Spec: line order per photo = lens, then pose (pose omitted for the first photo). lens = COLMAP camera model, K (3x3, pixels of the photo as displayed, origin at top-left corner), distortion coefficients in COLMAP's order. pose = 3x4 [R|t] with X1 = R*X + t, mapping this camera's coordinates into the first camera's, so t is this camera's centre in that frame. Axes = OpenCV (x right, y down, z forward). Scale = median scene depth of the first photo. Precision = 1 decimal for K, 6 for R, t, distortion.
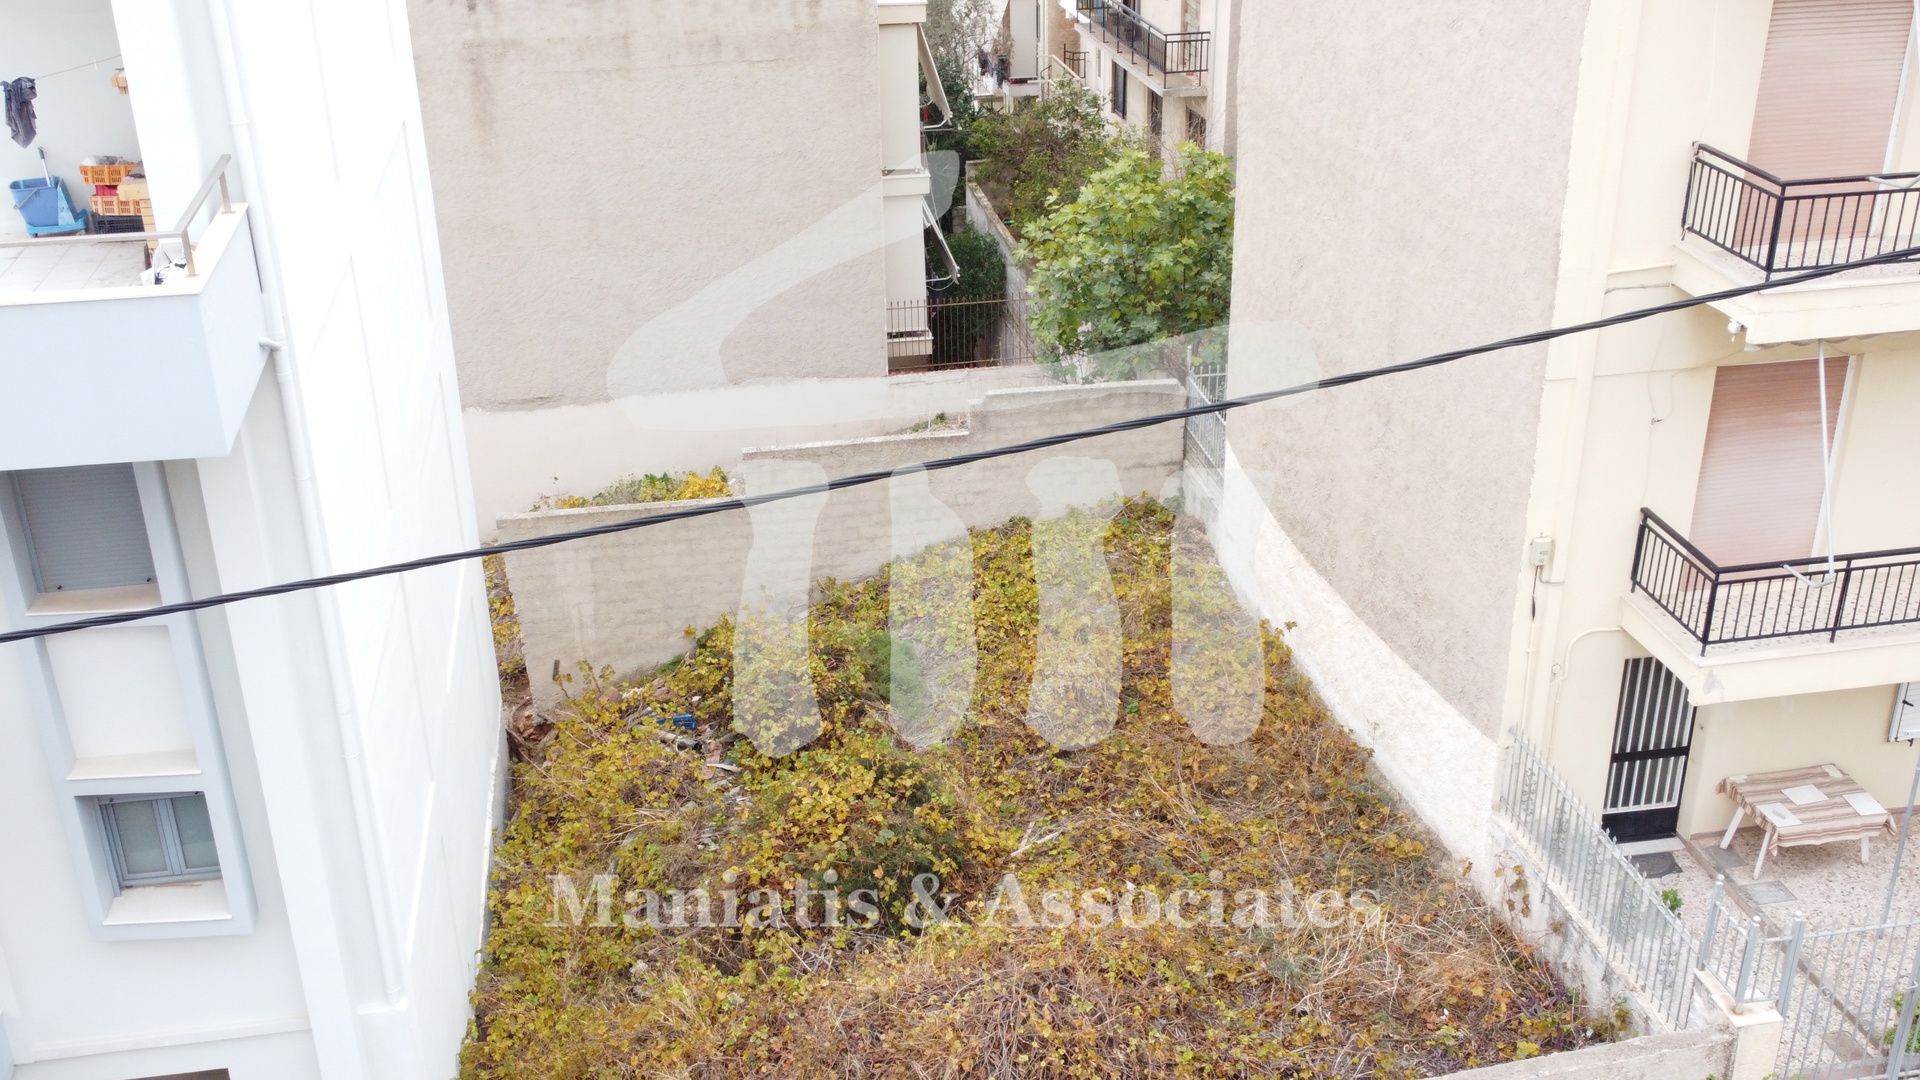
lens RADIAL K [[1902.7, 0, 969.5], [0, 1902.7, 551.8], [0, 0, 1]] dist [0.014572, -0.014329]
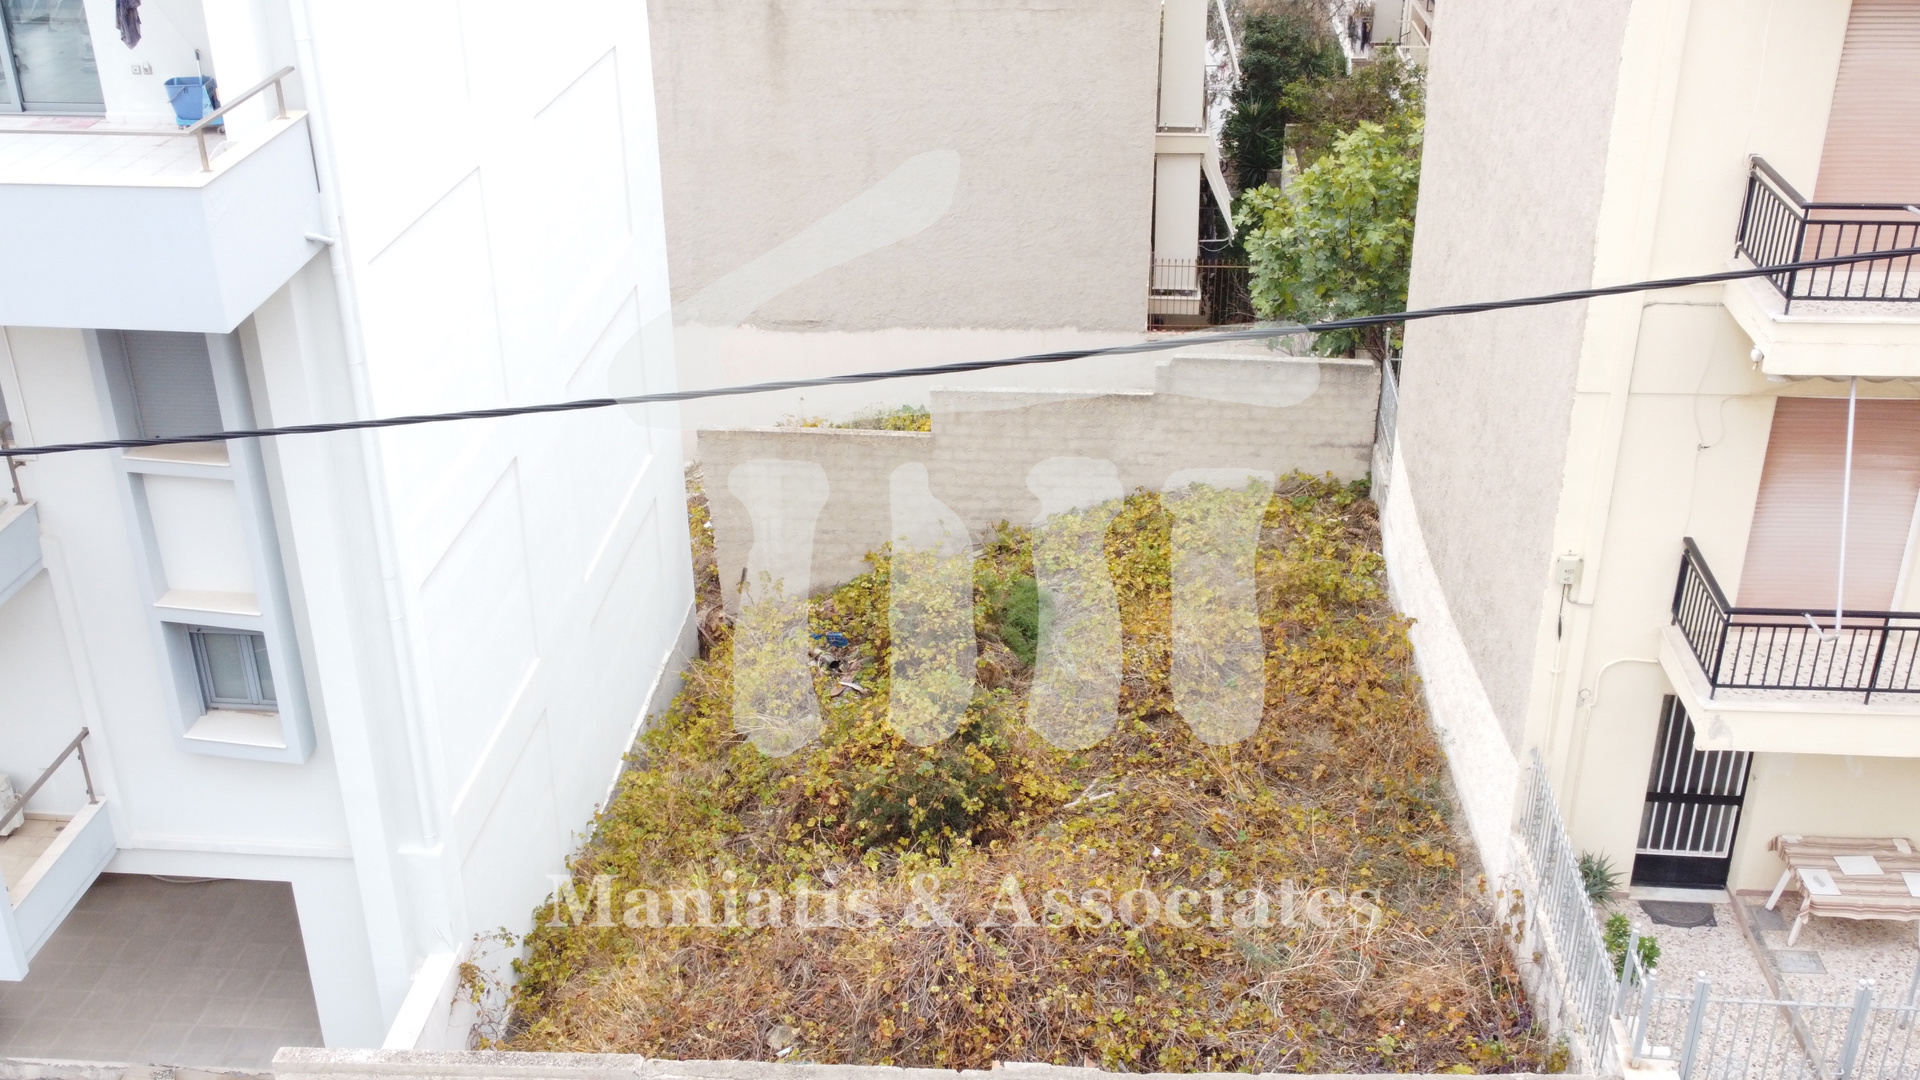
lens RADIAL K [[1902.7, 0, 969.5], [0, 1902.7, 551.8], [0, 0, 1]] dist [0.014572, -0.014329]
pose [[0.968010, 0.120827, -0.219904, 0.196413], [-0.115085, 0.992598, 0.038790, -0.010555], [0.222963, -0.012241, 0.974750, -0.003691]]
